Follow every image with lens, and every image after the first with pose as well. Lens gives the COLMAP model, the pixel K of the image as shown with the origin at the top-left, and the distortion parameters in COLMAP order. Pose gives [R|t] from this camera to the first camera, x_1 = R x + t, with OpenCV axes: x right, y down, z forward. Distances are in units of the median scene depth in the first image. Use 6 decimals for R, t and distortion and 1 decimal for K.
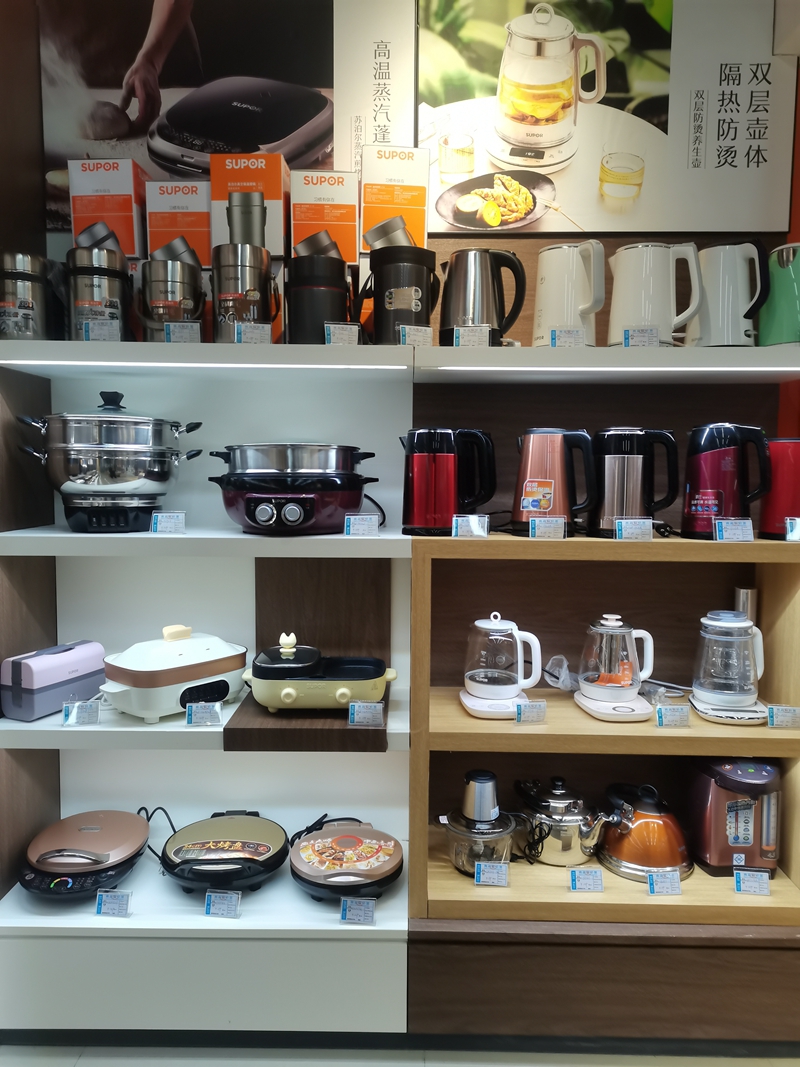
lens RADIAL K [[820.9, 0, 400.0], [0, 820.9, 533.5], [0, 0, 1]] dist [0.035664, -0.011799]
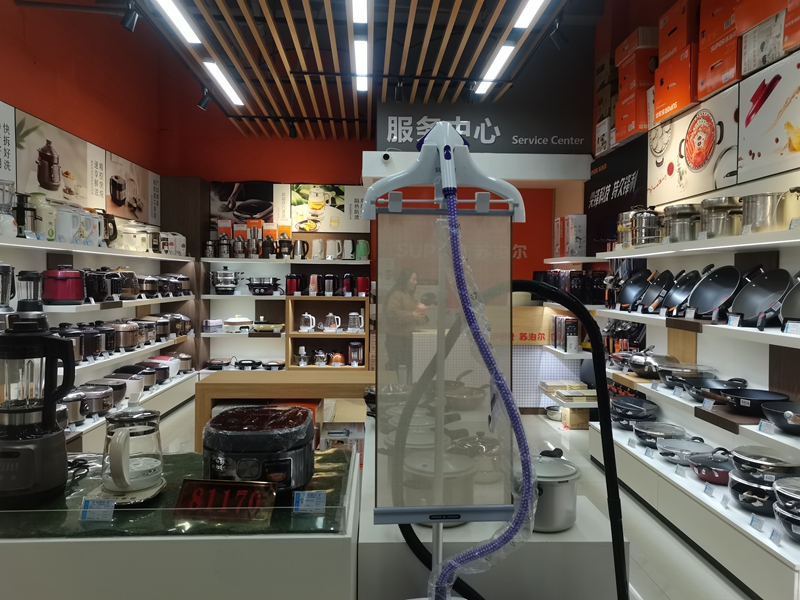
lens RADIAL K [[606.0, 0, 400.0], [0, 606.0, 300.0], [0, 0, 1]] dist [0.058183, -0.039463]
pose [[0.999005, 0.001755, 0.044564, 0.527778], [0.000173, 0.999066, -0.043210, 0.185146], [-0.044598, 0.043175, 0.998072, -2.670355]]
